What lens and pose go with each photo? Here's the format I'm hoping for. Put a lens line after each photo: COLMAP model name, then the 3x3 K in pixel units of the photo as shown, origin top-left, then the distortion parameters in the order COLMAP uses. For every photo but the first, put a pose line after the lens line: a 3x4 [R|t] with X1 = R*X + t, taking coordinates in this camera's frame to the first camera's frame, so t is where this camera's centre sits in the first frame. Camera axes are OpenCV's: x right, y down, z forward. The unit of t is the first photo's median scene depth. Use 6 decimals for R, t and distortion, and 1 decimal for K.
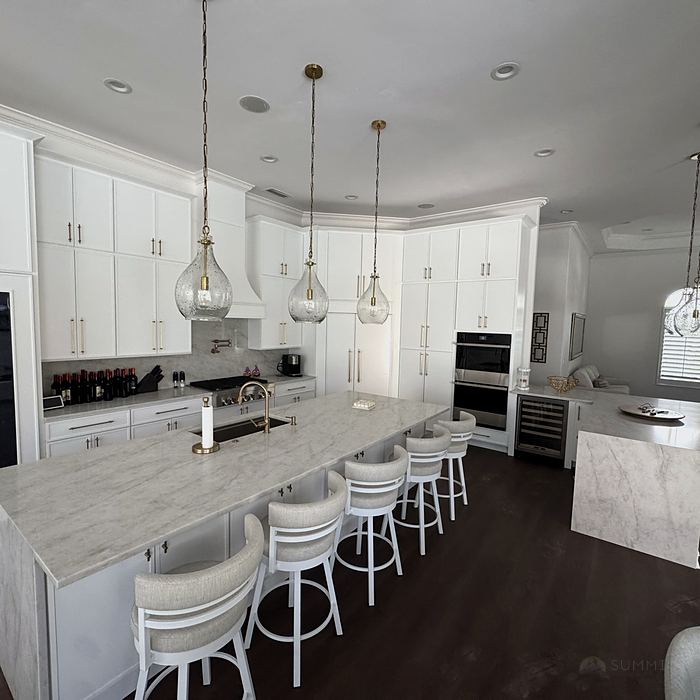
lens RADIAL K [[373.6, 0, 349.1], [0, 373.6, 348.6], [0, 0, 1]] dist [-0.005121, 0.000095]
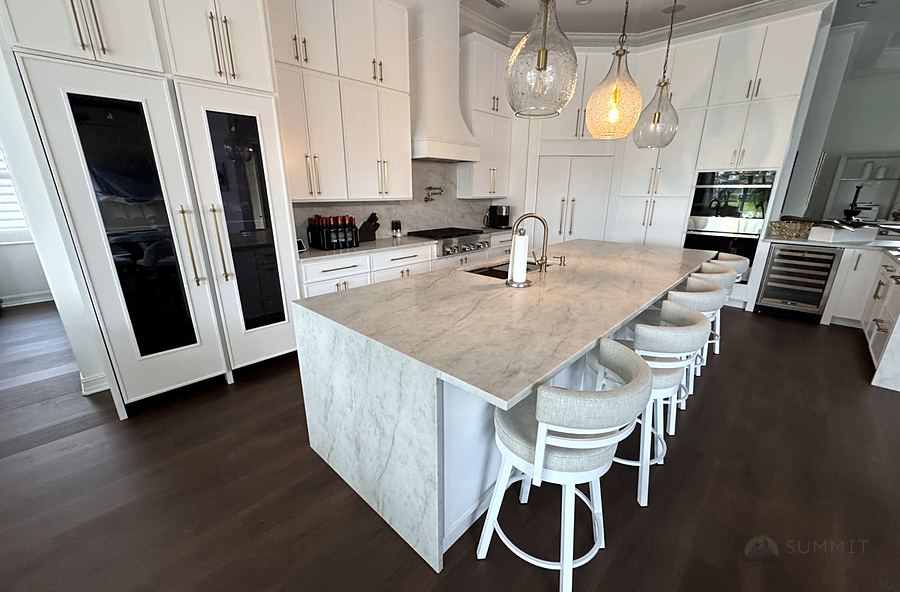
lens RADIAL K [[362.8, 0, 451.1], [0, 362.8, 300.4], [0, 0, 1]] dist [0.000798, -0.000222]
pose [[0.993942, 0.010490, -0.109401, -0.212238], [0.013975, 0.975290, 0.220486, 0.058356], [0.109010, -0.220680, 0.969235, 0.064437]]
